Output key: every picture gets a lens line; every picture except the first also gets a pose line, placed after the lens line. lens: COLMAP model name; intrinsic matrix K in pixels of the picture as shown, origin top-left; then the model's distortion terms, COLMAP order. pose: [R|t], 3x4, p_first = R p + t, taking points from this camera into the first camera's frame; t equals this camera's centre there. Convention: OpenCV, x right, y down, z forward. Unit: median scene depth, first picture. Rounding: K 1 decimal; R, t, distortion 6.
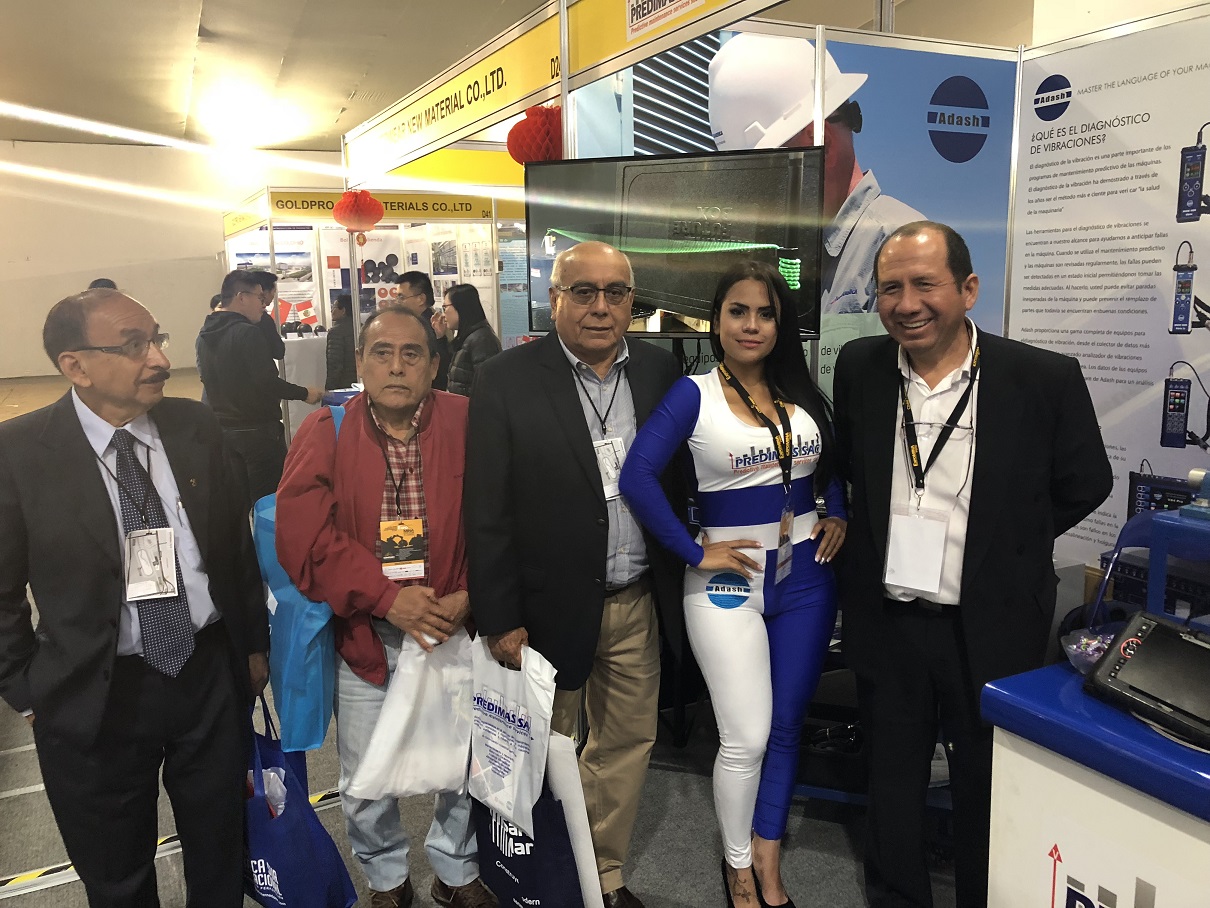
lens RADIAL K [[989.7, 0, 605.0], [0, 989.7, 454.0], [0, 0, 1]] dist [0.010597, 0.015673]
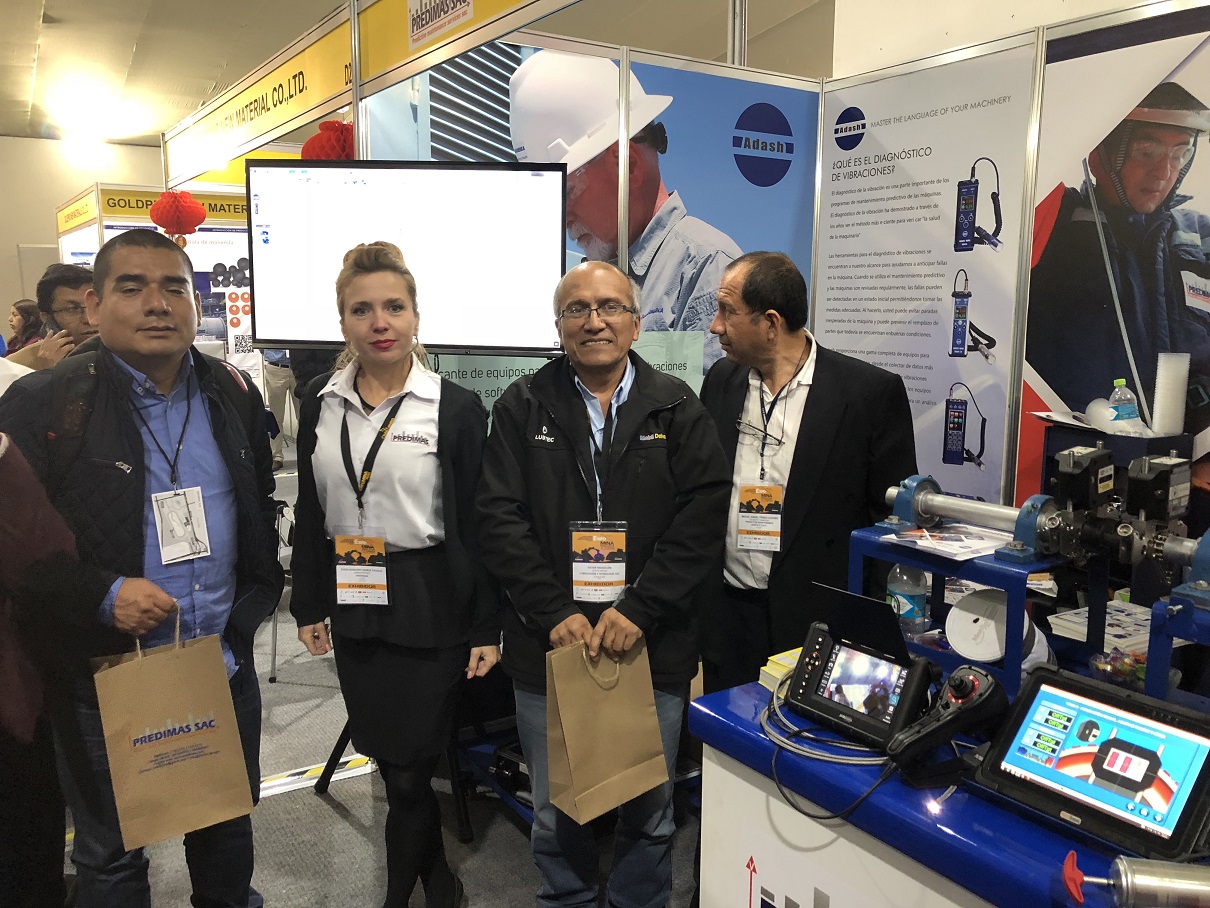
lens RADIAL K [[988.6, 0, 601.4], [0, 988.6, 451.2], [0, 0, 1]] dist [0.001371, 0.039731]
pose [[0.993684, 0.007477, 0.111968, 0.082867], [-0.005952, 0.999885, -0.013953, -0.003560], [-0.112059, 0.013198, 0.993614, 0.001513]]
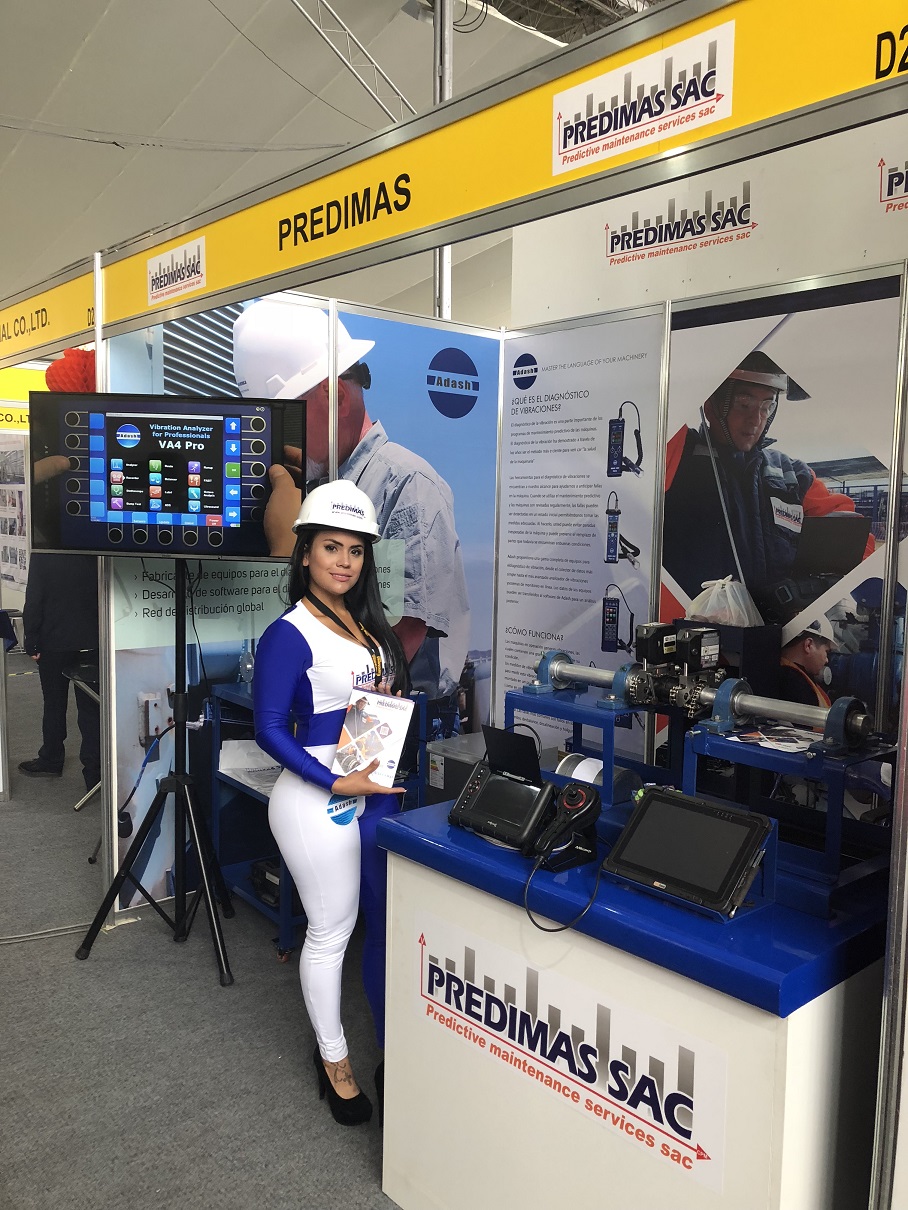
lens RADIAL K [[978.9, 0, 454.0], [0, 978.9, 605.0], [0, 0, 1]] dist [0.101477, -0.178970]
pose [[0.969463, 0.011462, 0.244969, 0.070634], [0.004428, 0.997926, -0.064216, 0.012929], [-0.245197, 0.063340, 0.967402, -0.162046]]
